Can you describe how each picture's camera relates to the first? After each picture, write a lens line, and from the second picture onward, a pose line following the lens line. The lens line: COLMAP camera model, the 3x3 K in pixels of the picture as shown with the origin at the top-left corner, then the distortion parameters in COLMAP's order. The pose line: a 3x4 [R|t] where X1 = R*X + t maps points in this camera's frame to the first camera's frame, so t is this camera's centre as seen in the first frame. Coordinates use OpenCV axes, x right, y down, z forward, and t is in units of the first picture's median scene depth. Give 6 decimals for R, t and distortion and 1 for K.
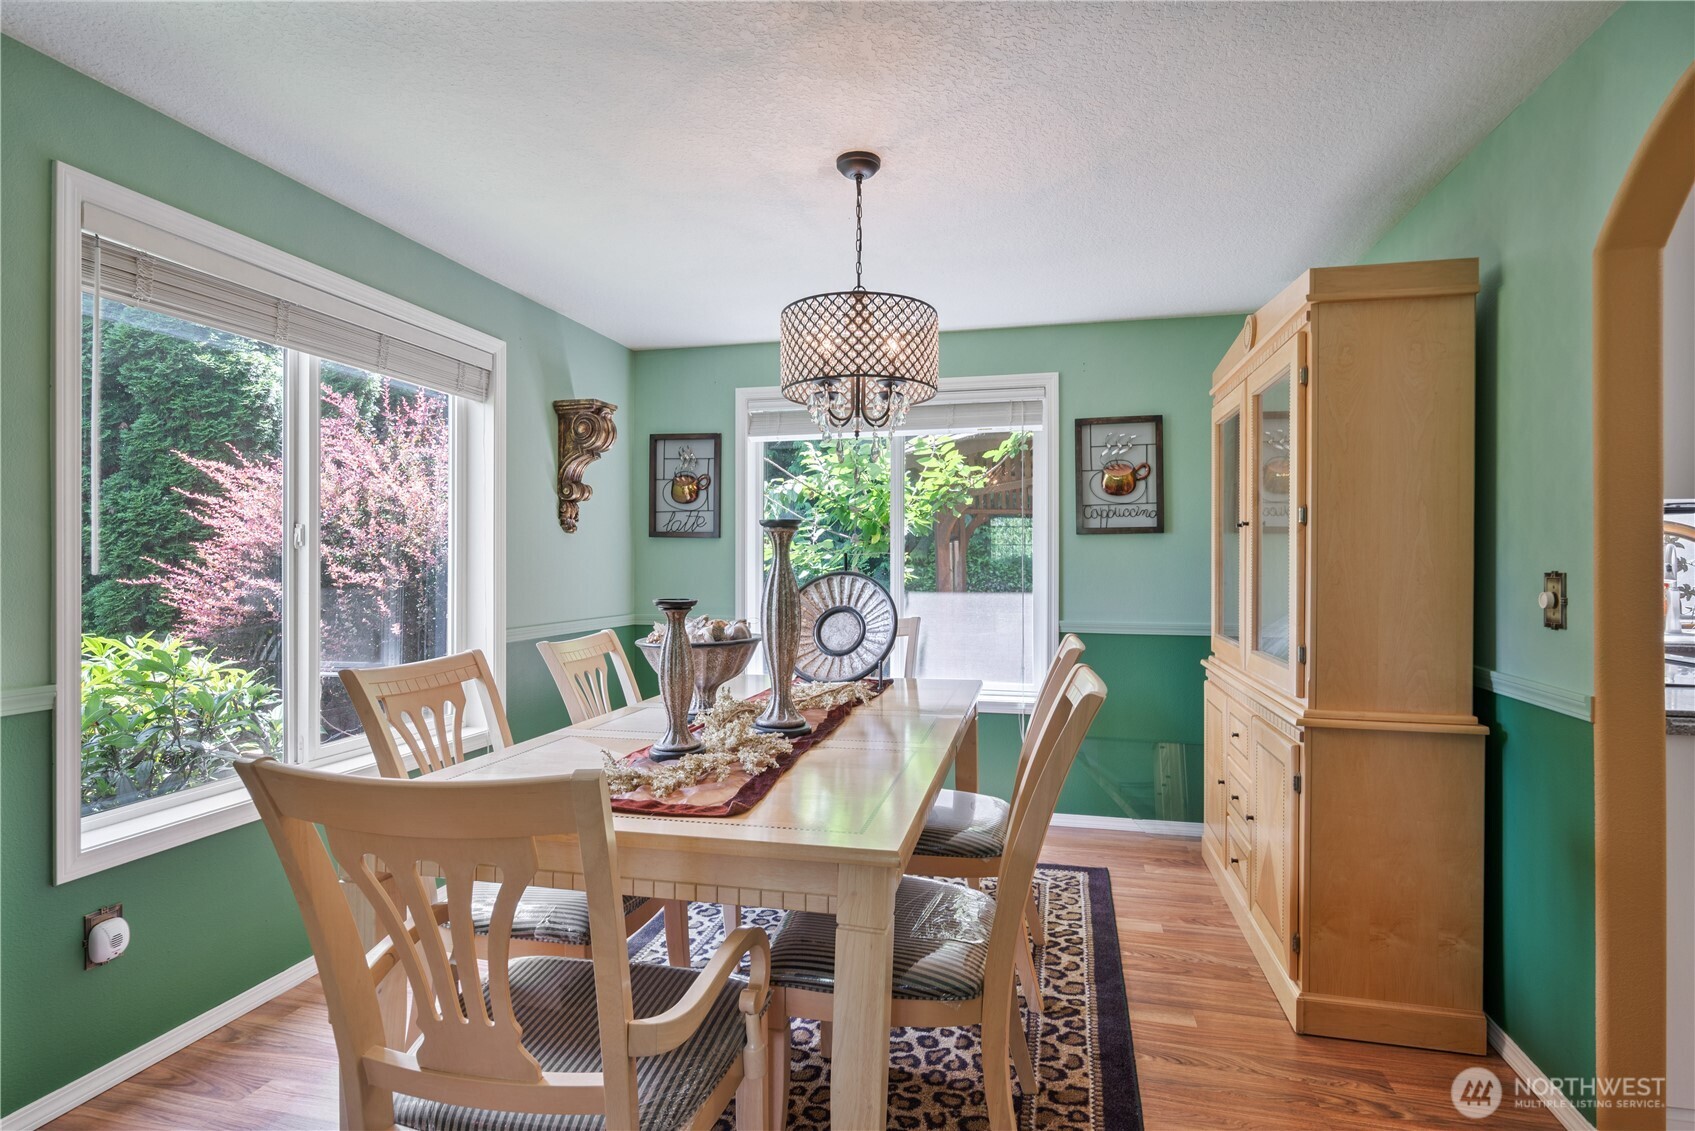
lens RADIAL K [[894.0, 0, 849.4], [0, 894.0, 562.5], [0, 0, 1]] dist [0.000237, 0.000055]
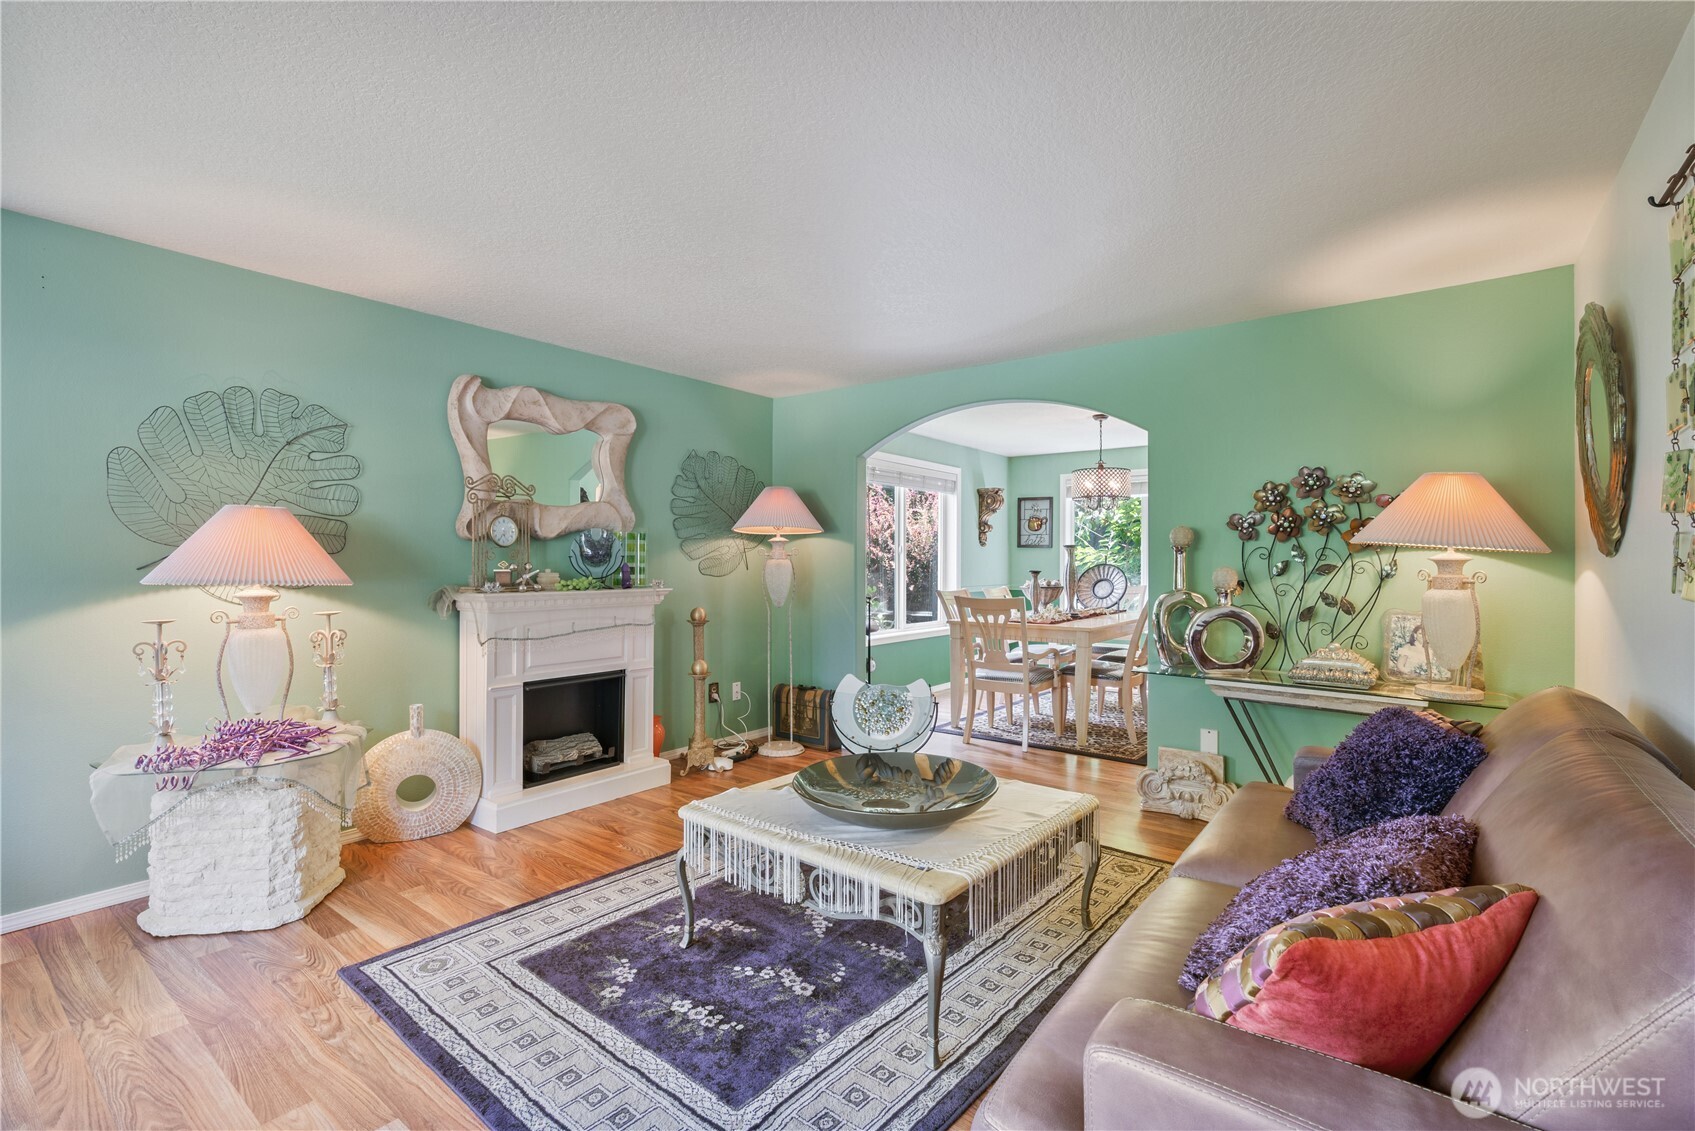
lens RADIAL K [[768.9, 0, 842.3], [0, 768.9, 558.7], [0, 0, 1]] dist [0.000365, -0.000297]
pose [[0.913970, 0.002574, -0.405774, 0.149841], [-0.003200, 0.999995, -0.000864, 0.000600], [0.405770, 0.002088, 0.913973, -0.923828]]
